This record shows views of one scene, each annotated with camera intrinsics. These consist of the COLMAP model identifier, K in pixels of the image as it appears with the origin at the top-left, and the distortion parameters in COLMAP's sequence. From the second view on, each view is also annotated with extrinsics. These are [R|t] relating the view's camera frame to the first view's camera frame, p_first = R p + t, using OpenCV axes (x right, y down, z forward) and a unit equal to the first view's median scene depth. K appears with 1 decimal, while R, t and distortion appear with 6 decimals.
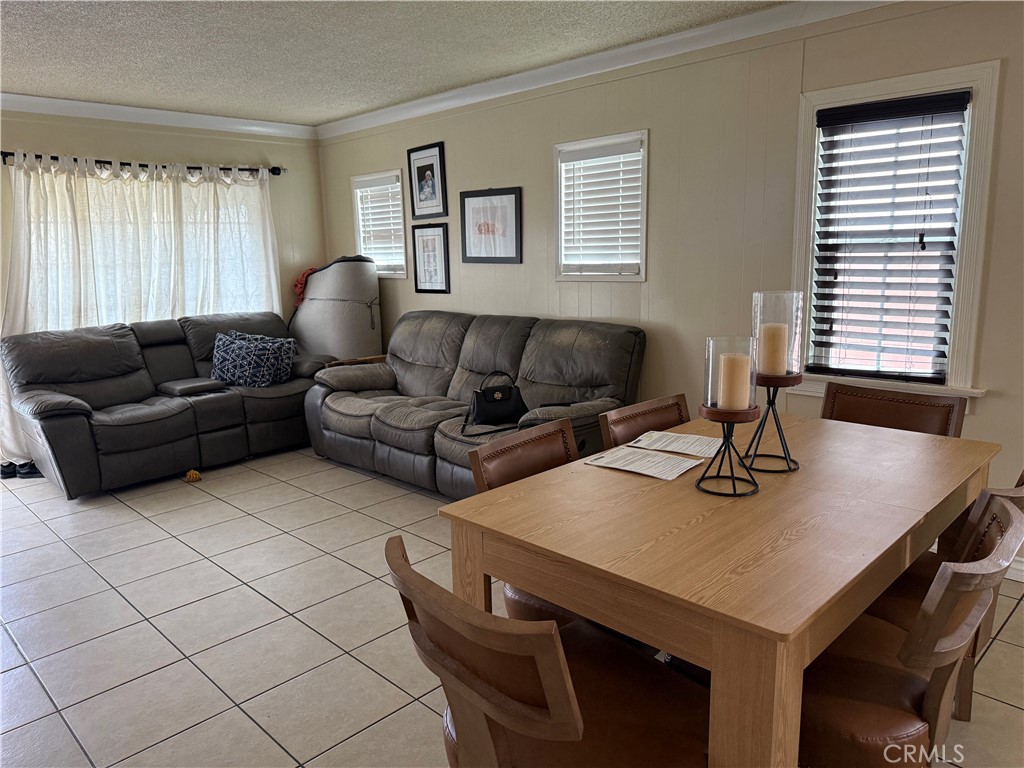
lens RADIAL K [[722.3, 0, 520.4], [0, 722.3, 390.4], [0, 0, 1]] dist [0.039030, -0.053705]
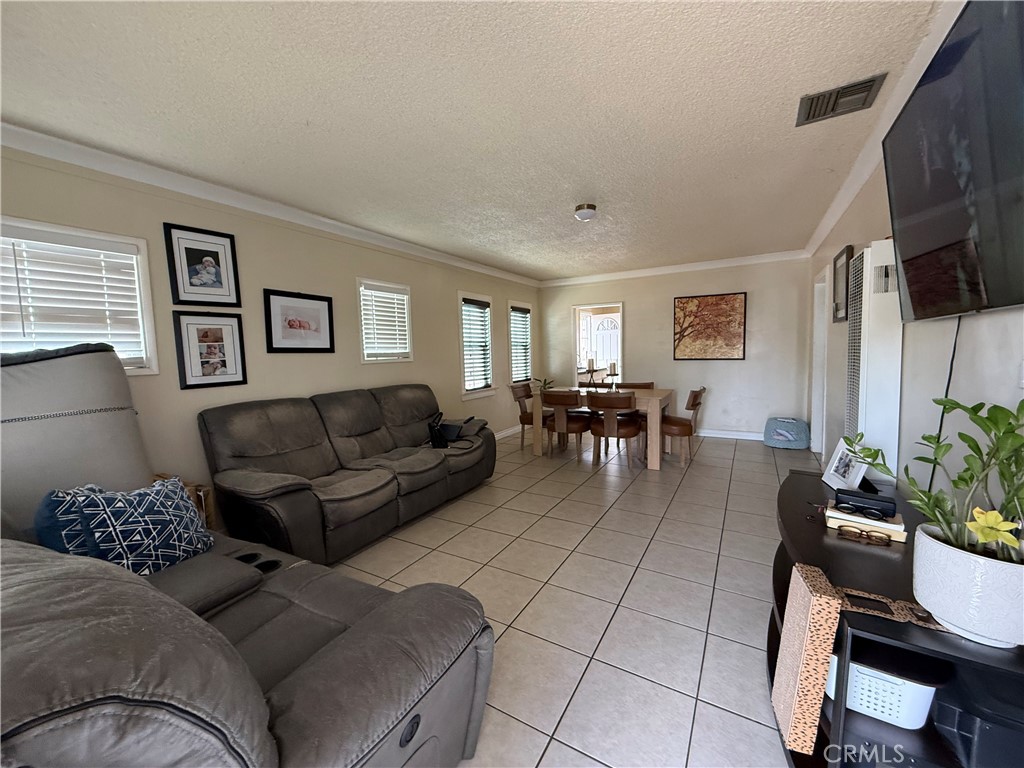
lens RADIAL K [[407.3, 0, 511.2], [0, 407.3, 377.5], [0, 0, 1]] dist [-0.003124, 0.000812]
pose [[-0.237166, -0.040069, 0.970642, -0.943890], [0.206892, 0.974144, 0.090765, -0.152688], [-0.949183, 0.222345, -0.222744, 1.005188]]
